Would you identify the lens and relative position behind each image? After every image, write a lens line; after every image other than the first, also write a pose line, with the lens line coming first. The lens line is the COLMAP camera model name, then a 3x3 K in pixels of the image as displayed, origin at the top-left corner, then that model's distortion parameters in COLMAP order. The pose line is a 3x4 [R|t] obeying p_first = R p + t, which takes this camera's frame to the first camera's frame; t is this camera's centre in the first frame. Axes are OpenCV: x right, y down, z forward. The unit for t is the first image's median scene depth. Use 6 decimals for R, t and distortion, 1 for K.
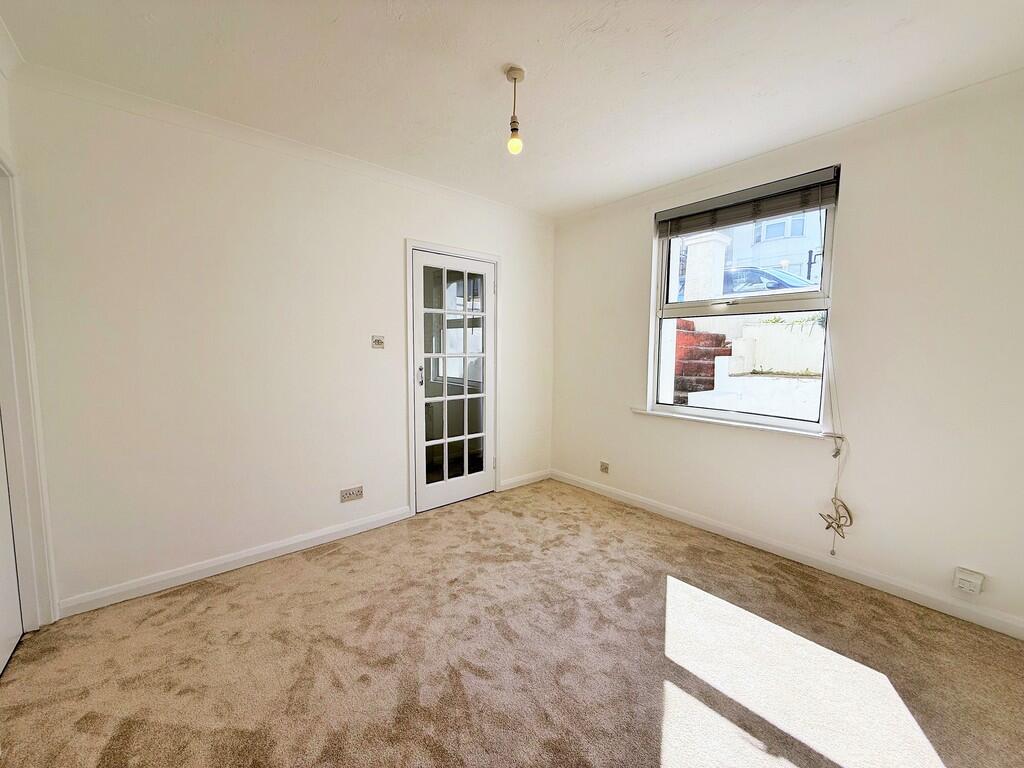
lens RADIAL K [[406.7, 0, 508.5], [0, 406.7, 382.8], [0, 0, 1]] dist [-0.000021, 0.000054]
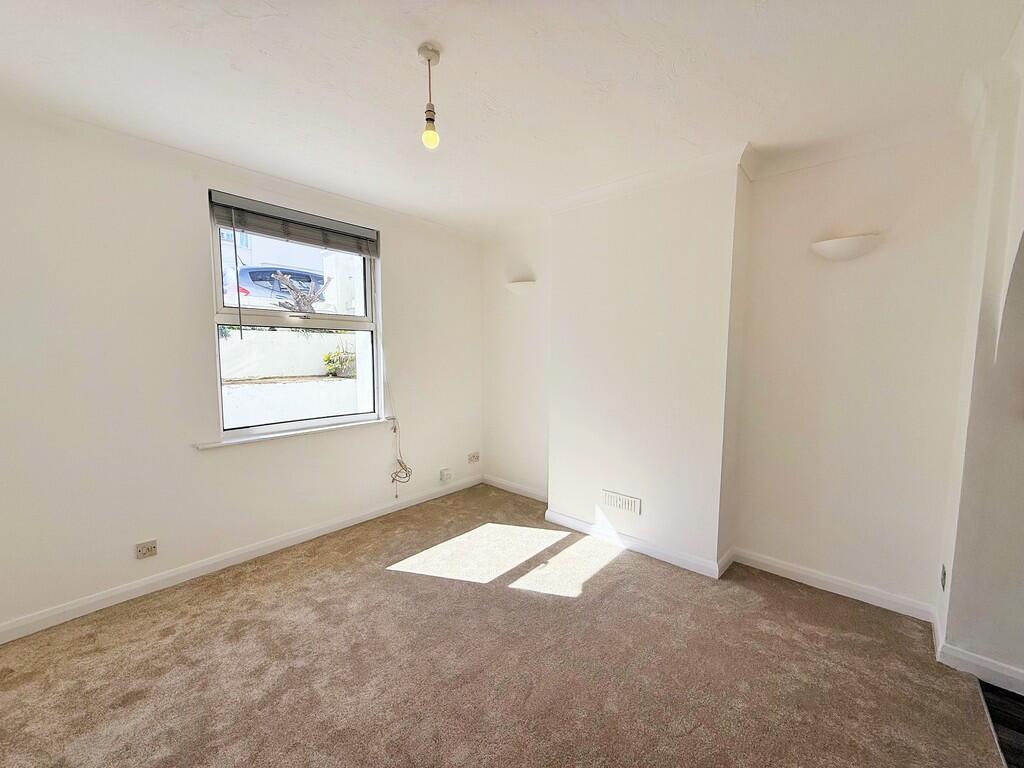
lens RADIAL K [[406.7, 0, 506.7], [0, 406.7, 385.5], [0, 0, 1]] dist [-0.000021, 0.000054]
pose [[-0.141900, -0.089094, 0.985863, -0.590671], [0.081304, 0.991527, 0.101308, -0.087425], [-0.986536, 0.094530, -0.133454, 0.660166]]
